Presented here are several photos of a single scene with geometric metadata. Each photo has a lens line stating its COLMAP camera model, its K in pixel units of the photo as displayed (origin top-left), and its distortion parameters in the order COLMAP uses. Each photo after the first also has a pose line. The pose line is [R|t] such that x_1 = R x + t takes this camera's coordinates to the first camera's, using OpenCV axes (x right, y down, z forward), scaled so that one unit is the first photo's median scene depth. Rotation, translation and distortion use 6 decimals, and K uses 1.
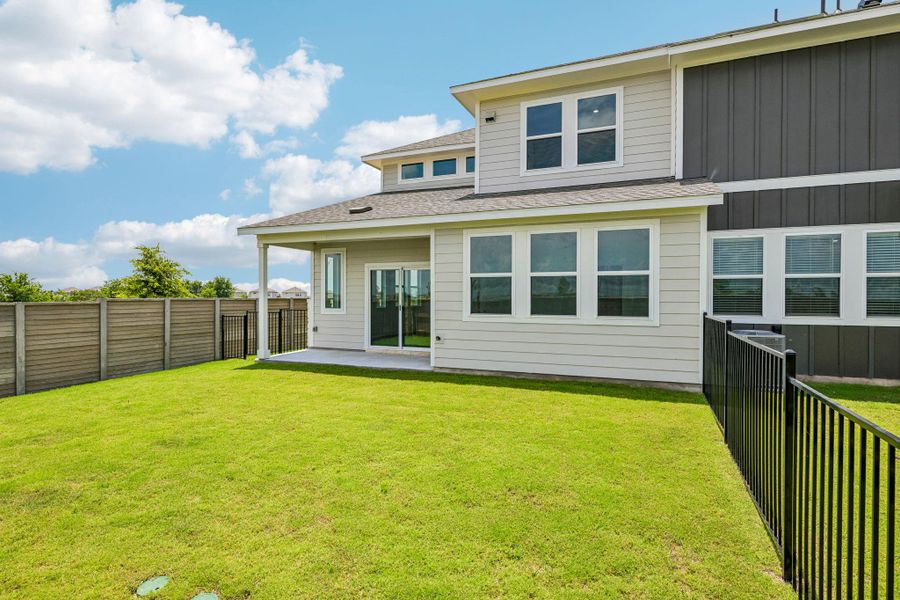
lens RADIAL K [[459.4, 0, 435.1], [0, 459.4, 303.9], [0, 0, 1]] dist [-0.003854, 0.000448]
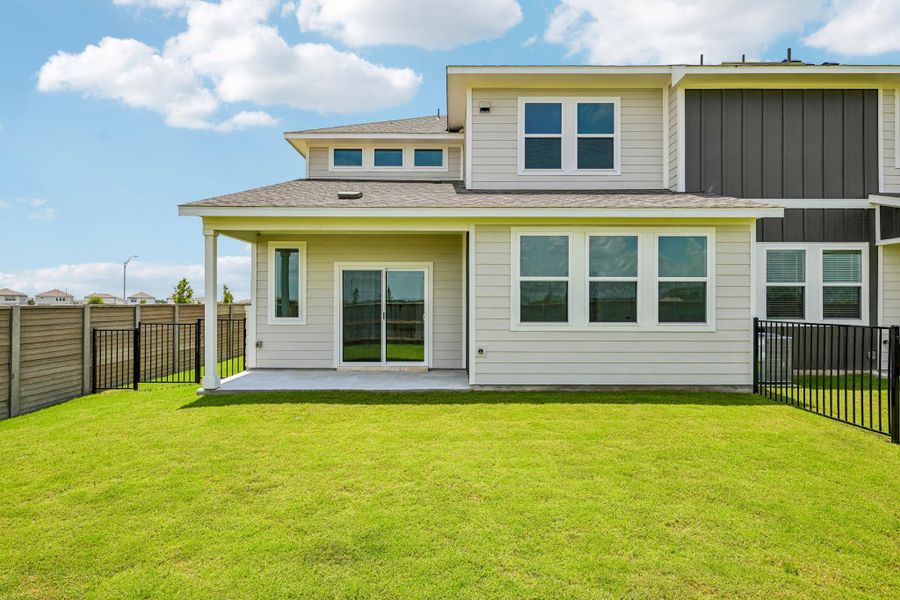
lens RADIAL K [[459.4, 0, 432.2], [0, 459.4, 303.6], [0, 0, 1]] dist [-0.003854, 0.000448]
pose [[0.921396, -0.002511, 0.388617, -0.408213], [0.006626, 0.999935, -0.009248, -0.007050], [-0.388569, 0.011096, 0.921353, 0.241805]]
